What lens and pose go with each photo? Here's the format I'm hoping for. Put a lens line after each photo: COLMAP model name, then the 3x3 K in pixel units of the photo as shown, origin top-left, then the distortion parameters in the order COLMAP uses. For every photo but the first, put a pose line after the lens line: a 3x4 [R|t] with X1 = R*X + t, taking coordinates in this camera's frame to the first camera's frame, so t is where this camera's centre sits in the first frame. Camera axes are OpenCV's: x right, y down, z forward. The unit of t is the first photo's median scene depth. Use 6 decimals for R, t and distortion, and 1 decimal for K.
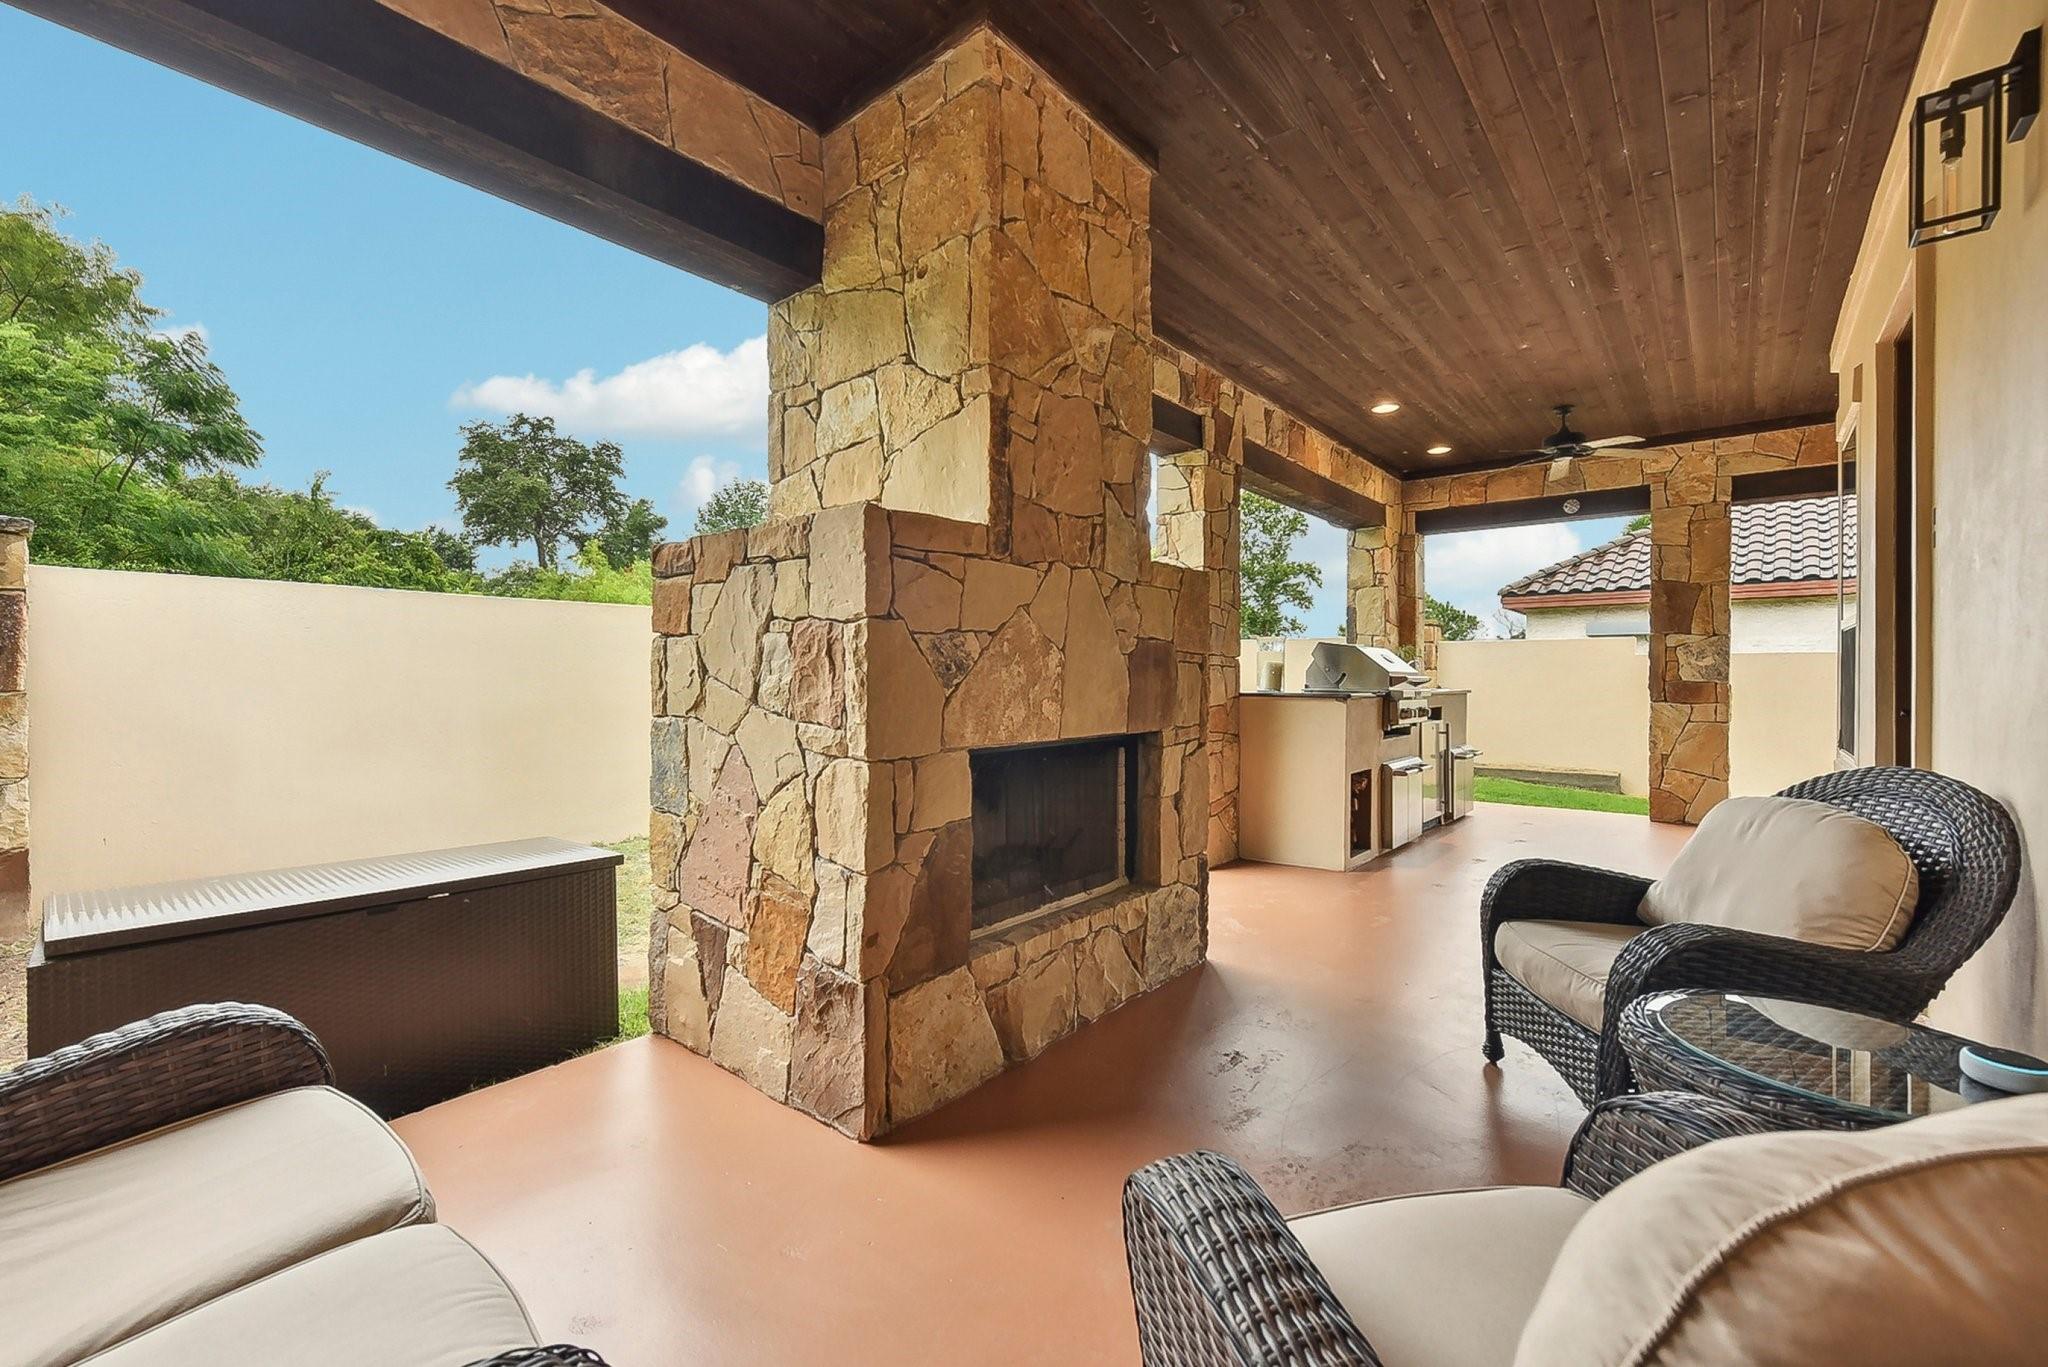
lens RADIAL K [[838.1, 0, 1019.1], [0, 838.1, 682.6], [0, 0, 1]] dist [0.003062, -0.000303]
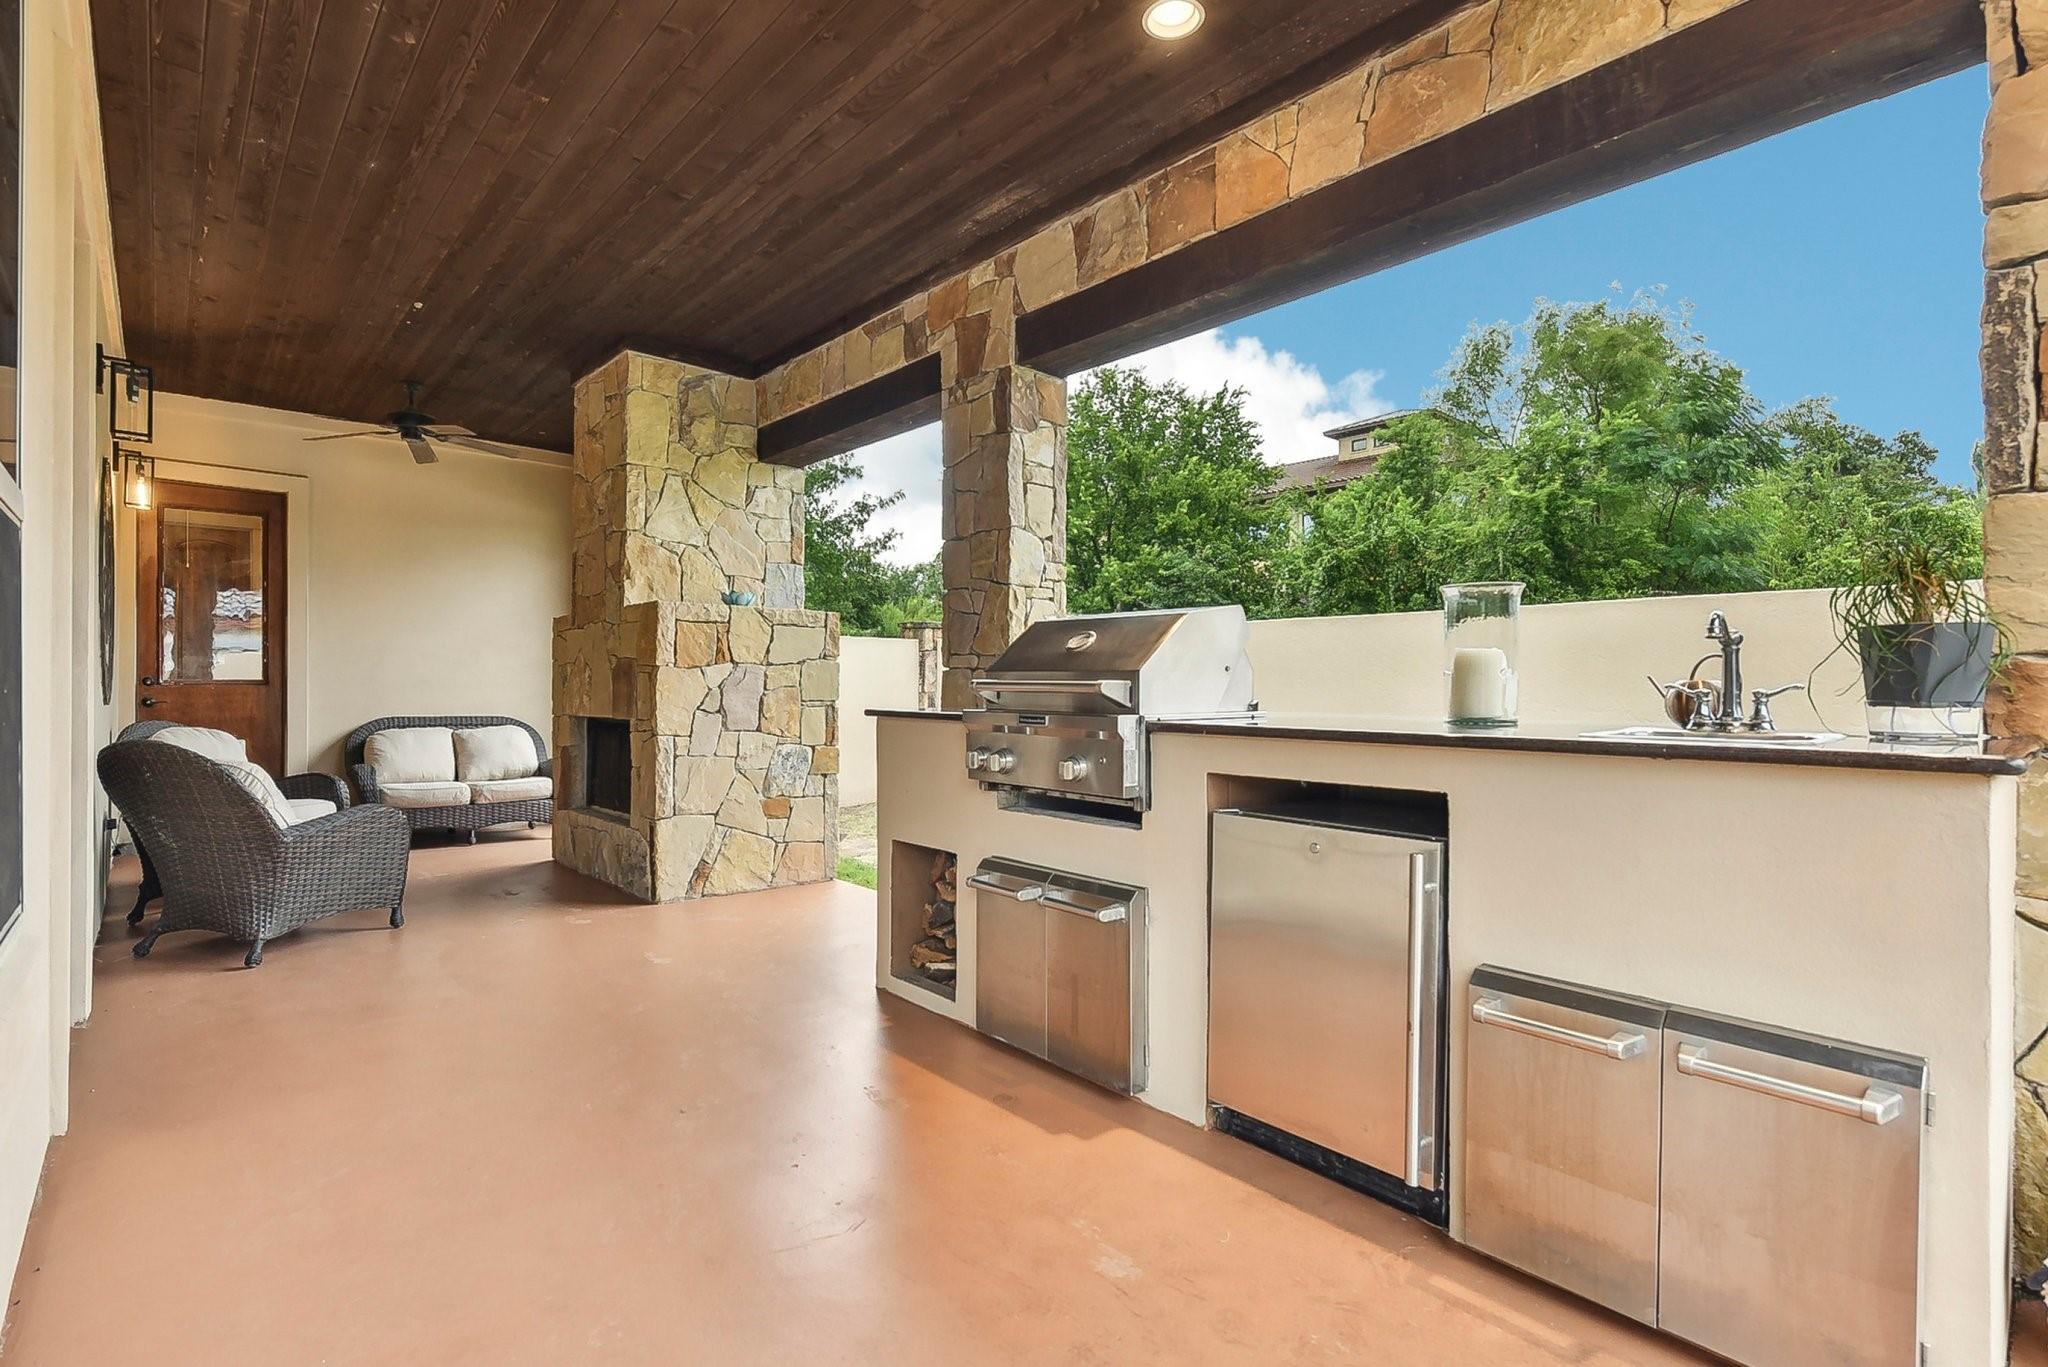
lens RADIAL K [[915.4, 0, 1021.4], [0, 915.4, 684.3], [0, 0, 1]] dist [0.000486, -0.001799]
pose [[-0.114301, 0.000482, -0.993446, 1.074088], [-0.002838, 0.999996, 0.000812, -0.005078], [0.993442, 0.002912, -0.114299, 1.185801]]
